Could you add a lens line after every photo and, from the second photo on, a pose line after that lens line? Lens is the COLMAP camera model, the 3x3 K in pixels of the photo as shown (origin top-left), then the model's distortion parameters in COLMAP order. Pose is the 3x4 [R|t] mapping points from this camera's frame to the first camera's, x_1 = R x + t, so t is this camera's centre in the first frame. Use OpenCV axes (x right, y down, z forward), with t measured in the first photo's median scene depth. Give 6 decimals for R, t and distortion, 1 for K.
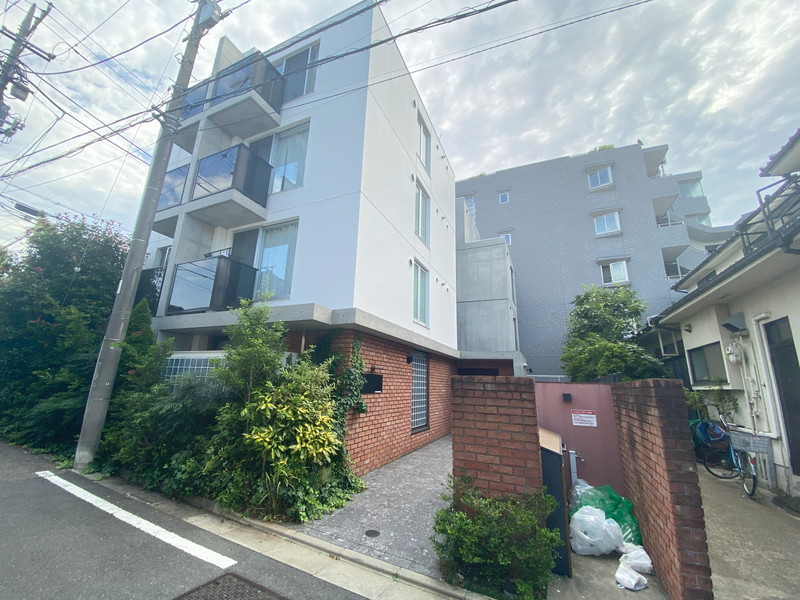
lens RADIAL K [[322.9, 0, 397.0], [0, 322.9, 299.1], [0, 0, 1]] dist [-0.033044, -0.000398]
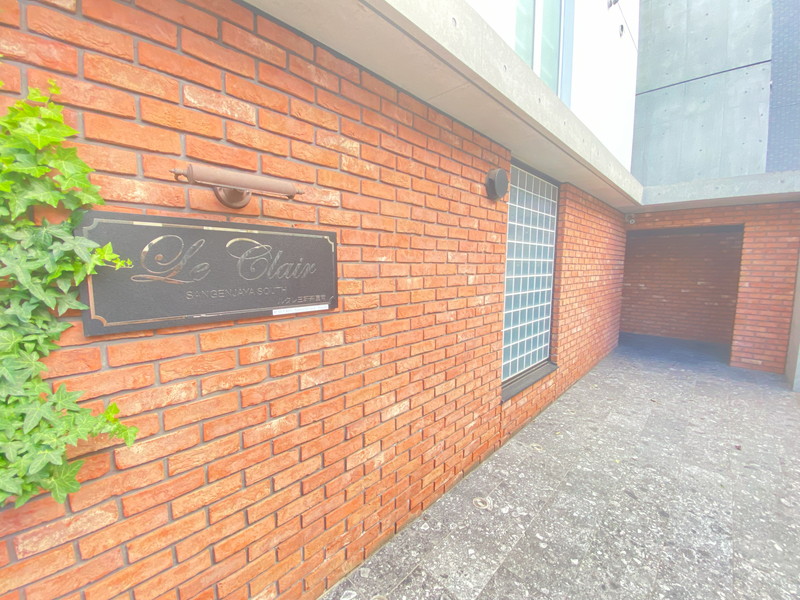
lens RADIAL K [[322.9, 0, 397.0], [0, 322.9, 299.1], [0, 0, 1]] dist [-0.033044, -0.000398]
pose [[0.934937, 0.013878, -0.354543, 0.052295], [0.111932, 0.936675, 0.331830, 0.152143], [0.336697, -0.349925, 0.874178, 0.584113]]
